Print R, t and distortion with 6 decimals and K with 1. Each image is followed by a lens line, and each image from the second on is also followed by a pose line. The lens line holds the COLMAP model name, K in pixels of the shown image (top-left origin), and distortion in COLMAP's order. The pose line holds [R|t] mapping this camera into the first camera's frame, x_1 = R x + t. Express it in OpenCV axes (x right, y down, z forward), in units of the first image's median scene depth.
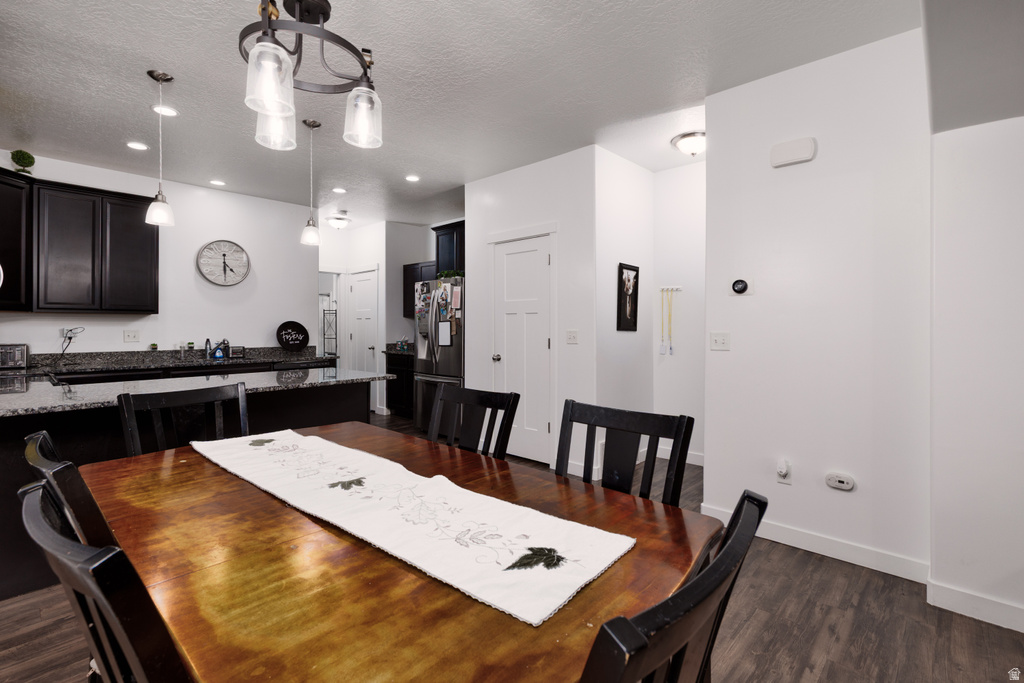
lens RADIAL K [[470.3, 0, 526.9], [0, 470.3, 321.9], [0, 0, 1]] dist [0.001418, -0.001666]
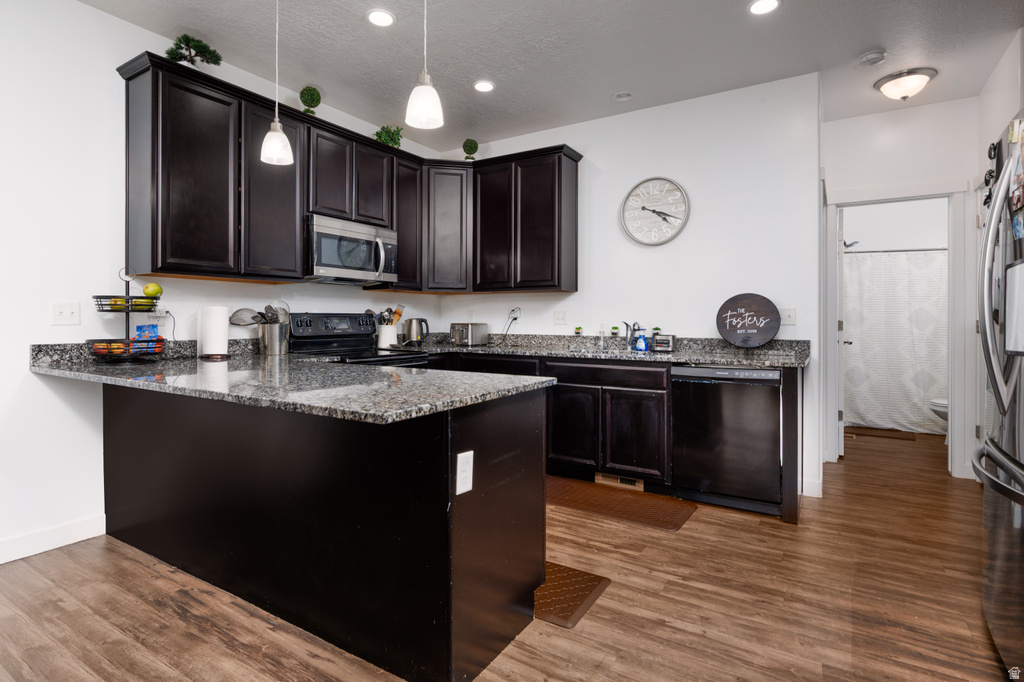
lens RADIAL K [[507.6, 0, 532.3], [0, 507.6, 321.2], [0, 0, 1]] dist [0.003239, 0.000027]
pose [[0.176361, 0.001863, -0.984324, 0.053380], [0.008107, 0.999962, 0.003345, 0.030625], [0.984292, -0.008570, 0.176340, 0.715397]]
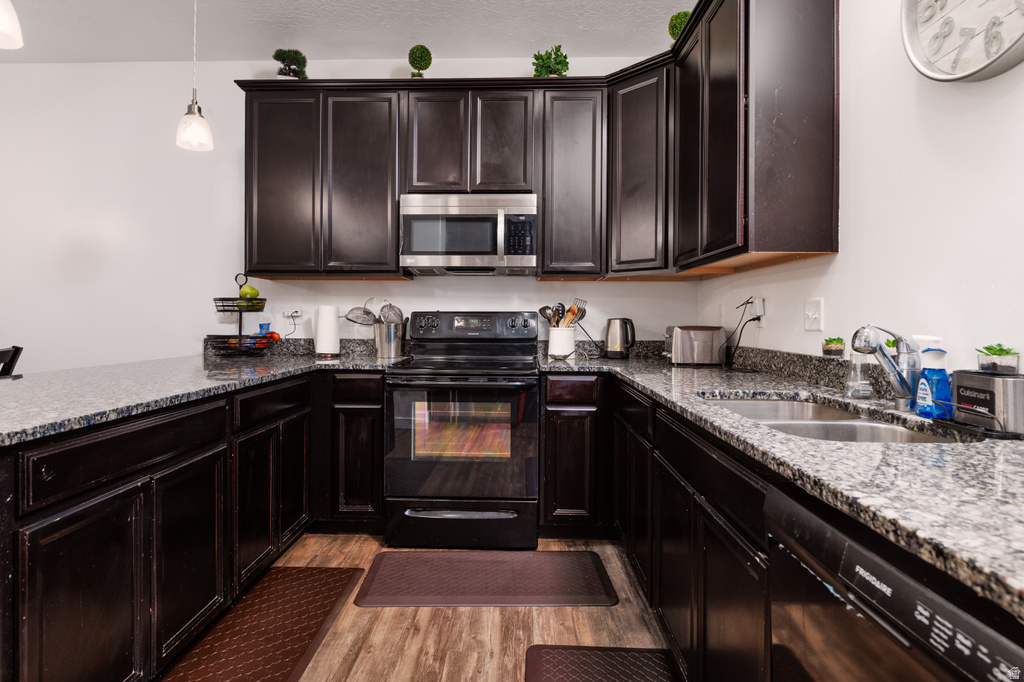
lens RADIAL K [[548.4, 0, 511.3], [0, 548.4, 324.5], [0, 0, 1]] dist [0.000203, 0.001363]
pose [[-0.766343, -0.000201, -0.642431, -0.353383], [0.000371, 1.000000, -0.000756, 0.035027], [0.642431, -0.000818, -0.766343, 1.096204]]
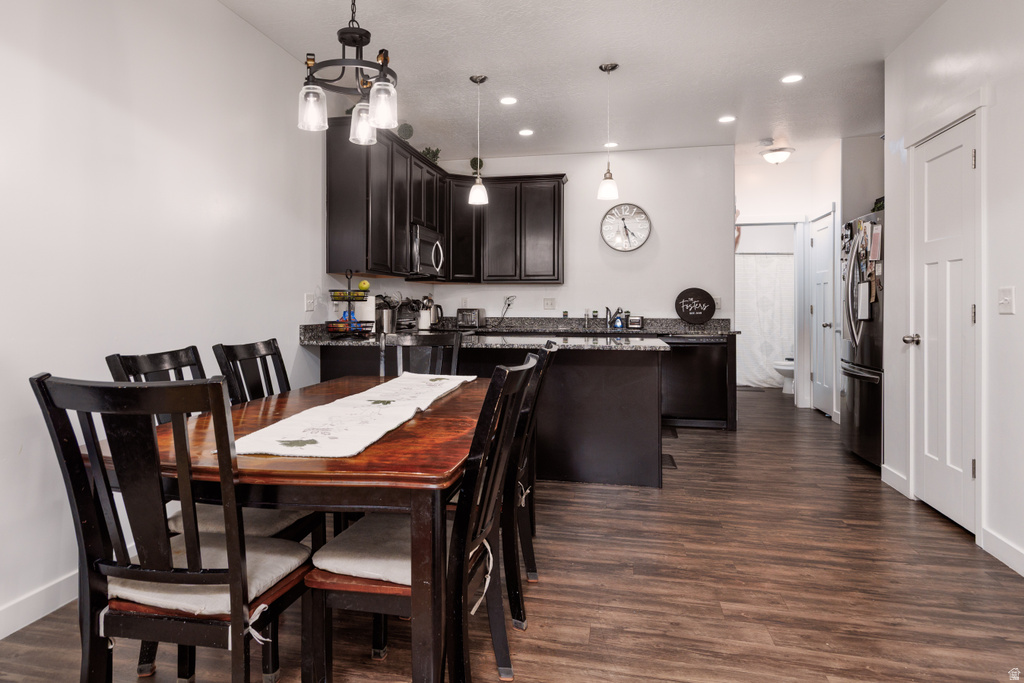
lens RADIAL K [[635.9, 0, 470.3], [0, 635.9, 306.9], [0, 0, 1]] dist [0.008296, 0.000182]
pose [[0.472973, 0.002917, -0.881072, 0.345823], [0.008780, 0.999929, 0.008024, 0.021940], [0.881033, -0.011531, 0.472914, 0.123670]]
